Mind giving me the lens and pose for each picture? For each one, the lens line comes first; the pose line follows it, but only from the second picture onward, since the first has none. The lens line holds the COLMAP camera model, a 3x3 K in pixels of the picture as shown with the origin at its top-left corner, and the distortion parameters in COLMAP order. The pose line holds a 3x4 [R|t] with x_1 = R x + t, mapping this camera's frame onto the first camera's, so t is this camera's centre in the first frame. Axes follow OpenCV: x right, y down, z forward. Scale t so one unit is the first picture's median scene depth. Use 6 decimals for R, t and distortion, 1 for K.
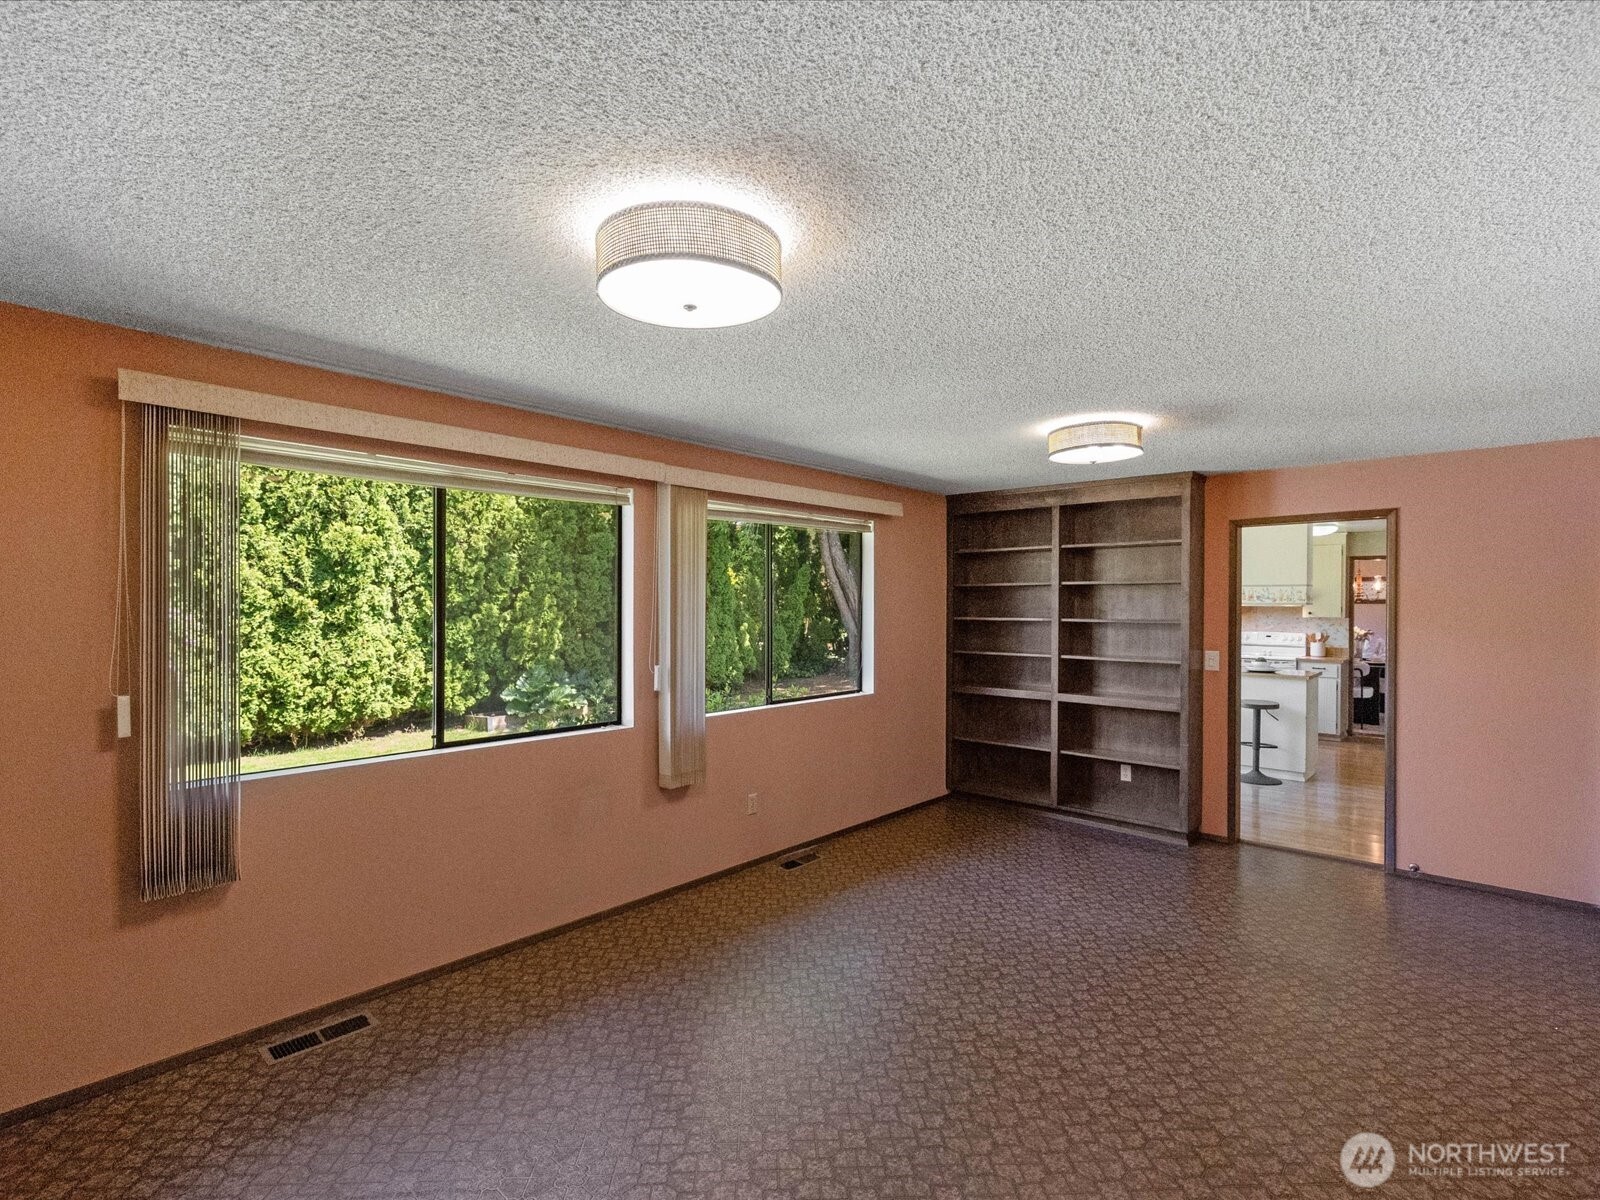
lens RADIAL K [[762.6, 0, 797.6], [0, 762.6, 608.5], [0, 0, 1]] dist [-0.000024, 0.000804]
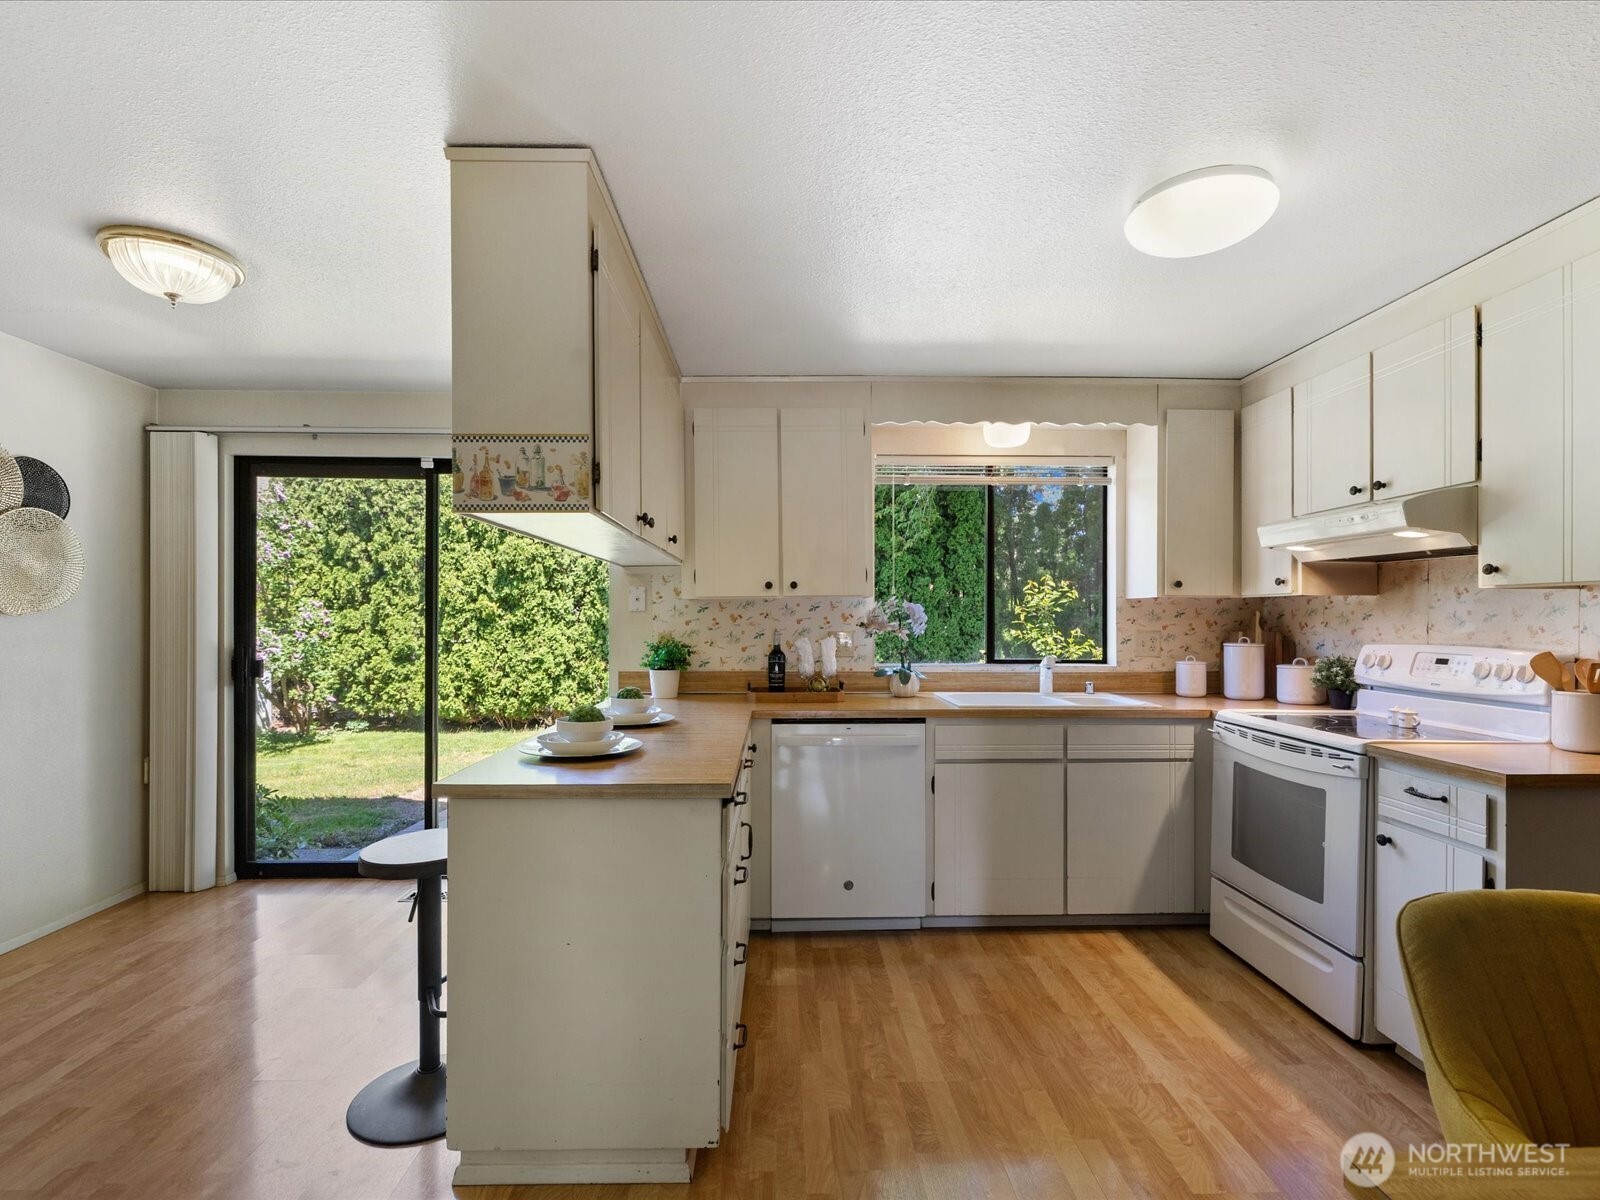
lens RADIAL K [[762.6, 0, 805.7], [0, 762.6, 620.2], [0, 0, 1]] dist [-0.000024, 0.000804]
pose [[0.700044, -0.001843, -0.714097, 0.530882], [-0.002810, 0.999982, -0.005337, 0.018759], [0.714094, 0.005743, 0.700026, 0.510703]]
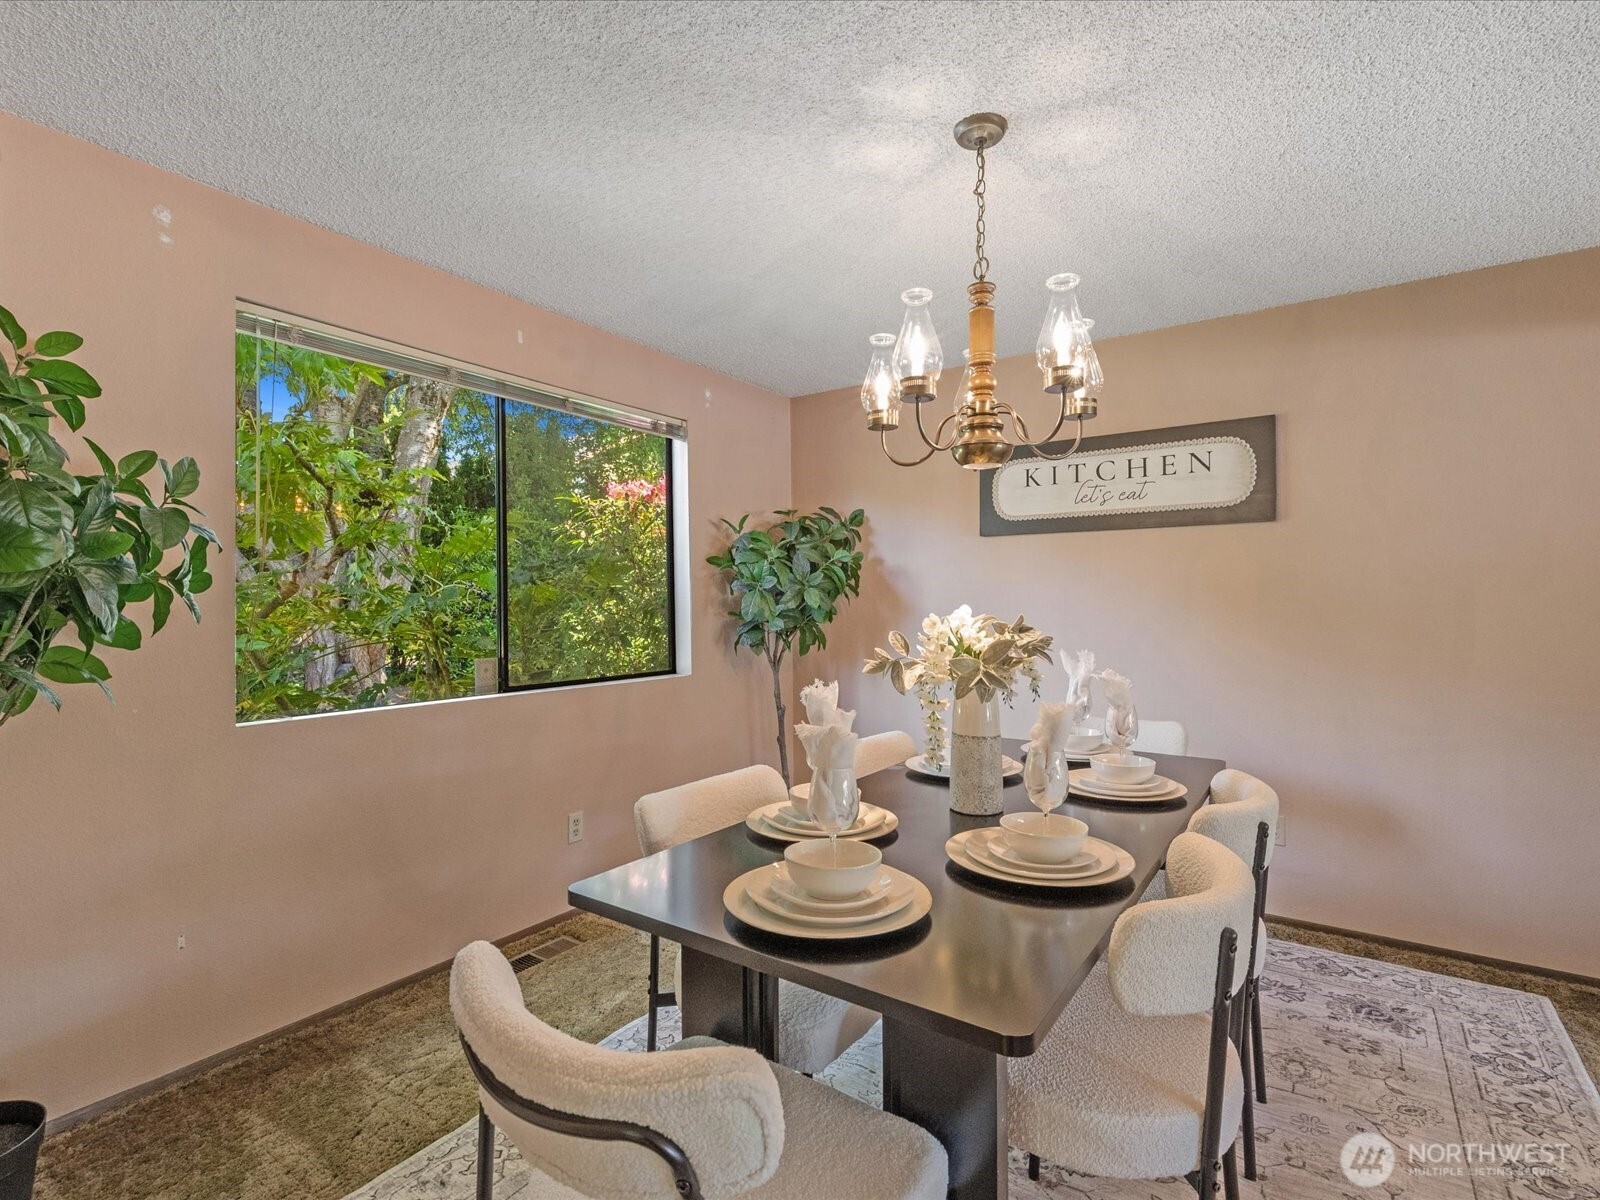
lens RADIAL K [[762.6, 0, 787.3], [0, 762.6, 601.6], [0, 0, 1]] dist [-0.000024, 0.000804]
pose [[0.992577, -0.006645, 0.121440, 0.601913], [0.007310, 0.999961, -0.005028, 0.020938], [-0.121402, 0.005878, 0.992586, 0.747696]]
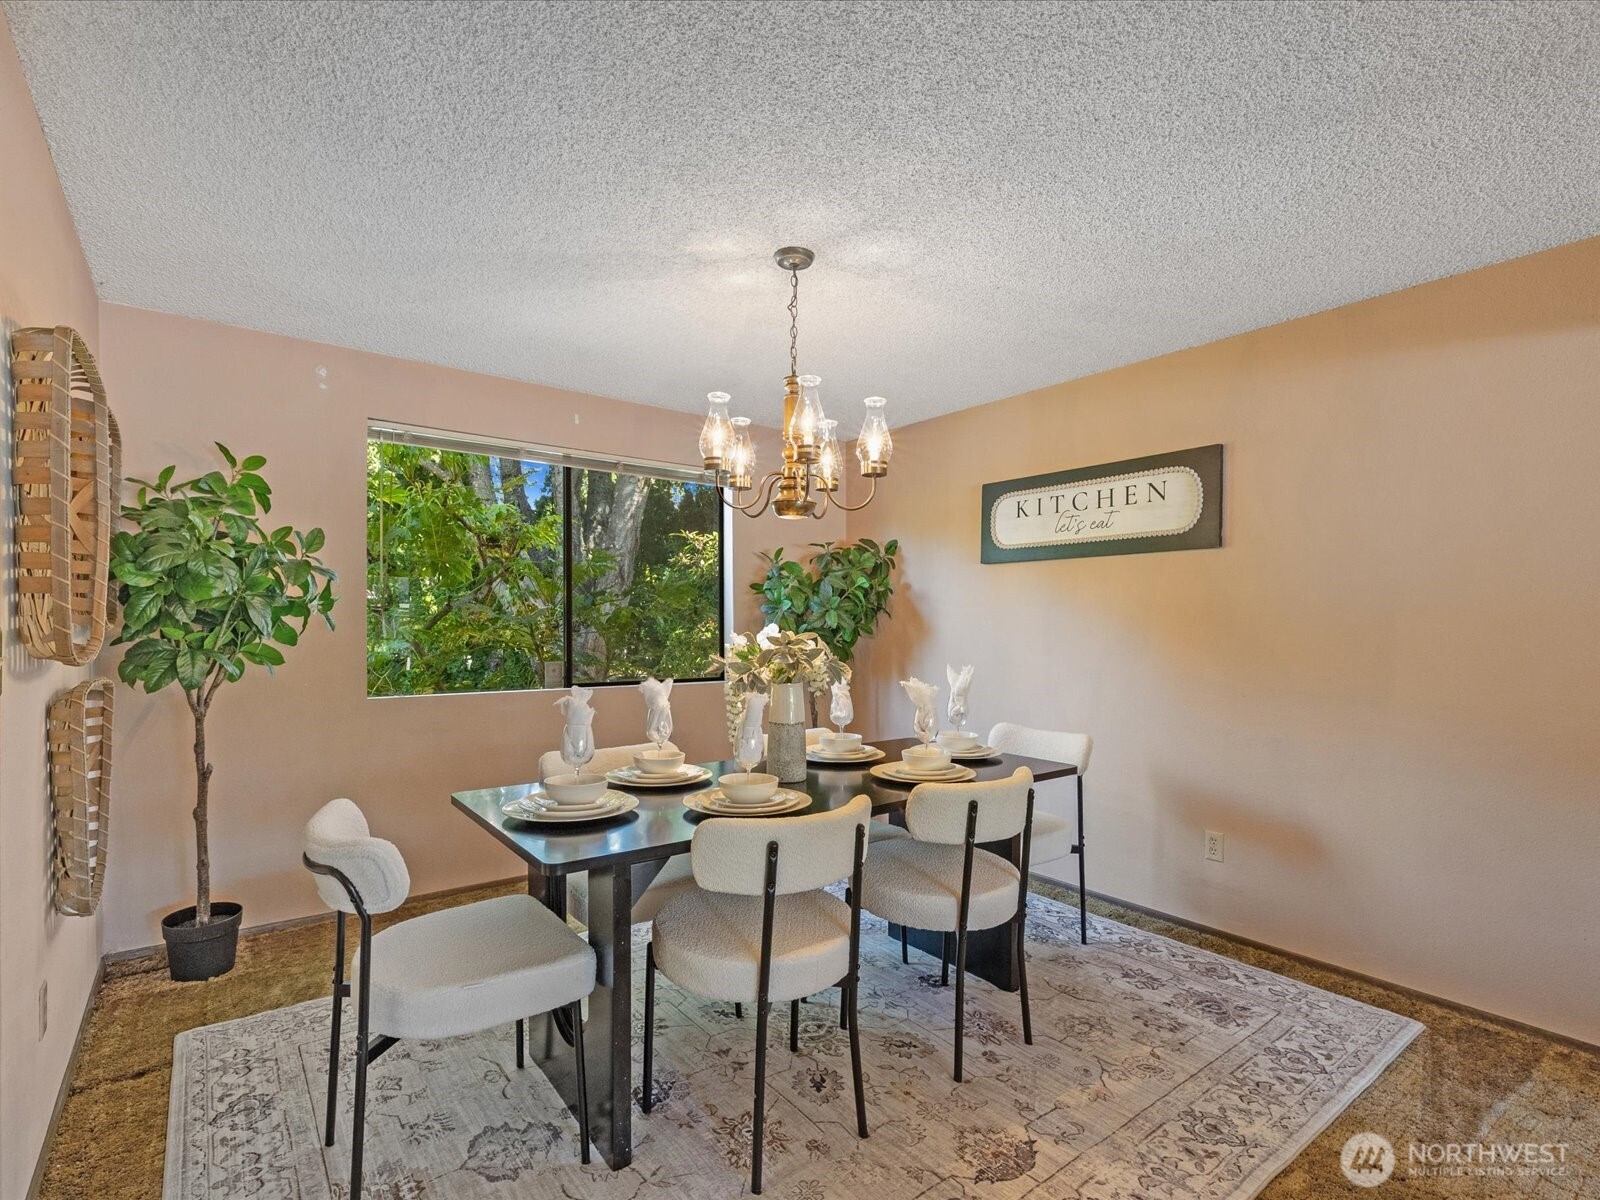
lens RADIAL K [[762.6, 0, 806.6], [0, 762.6, 637.1], [0, 0, 1]] dist [-0.000024, 0.000804]
pose [[0.984858, 0.006828, -0.173229, 0.702393], [-0.004518, 0.999896, 0.013725, 0.021752], [0.173305, -0.012735, 0.984786, 0.696284]]
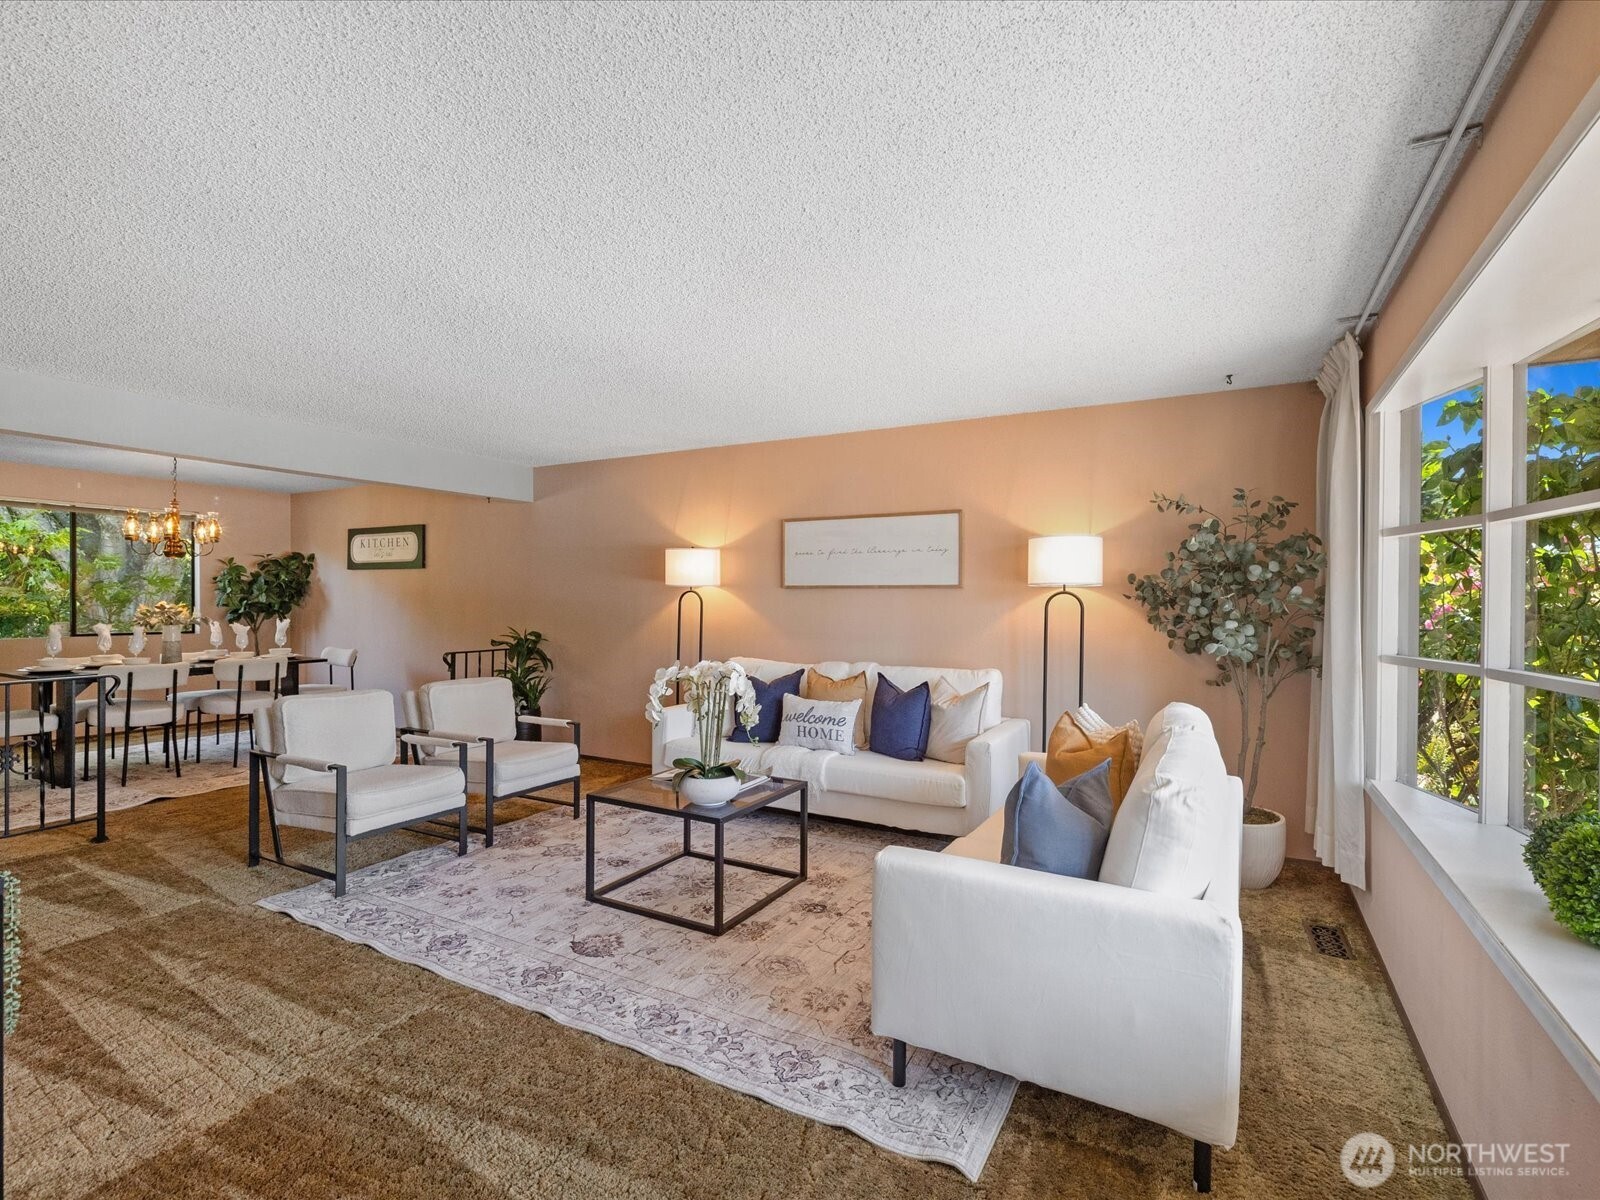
lens RADIAL K [[762.6, 0, 793.6], [0, 762.6, 601.5], [0, 0, 1]] dist [-0.000024, 0.000804]
pose [[0.975435, 0.003081, 0.220266, 0.956818], [-0.002913, 0.999995, -0.001088, 0.020668], [-0.220268, 0.000420, 0.975439, 0.306914]]
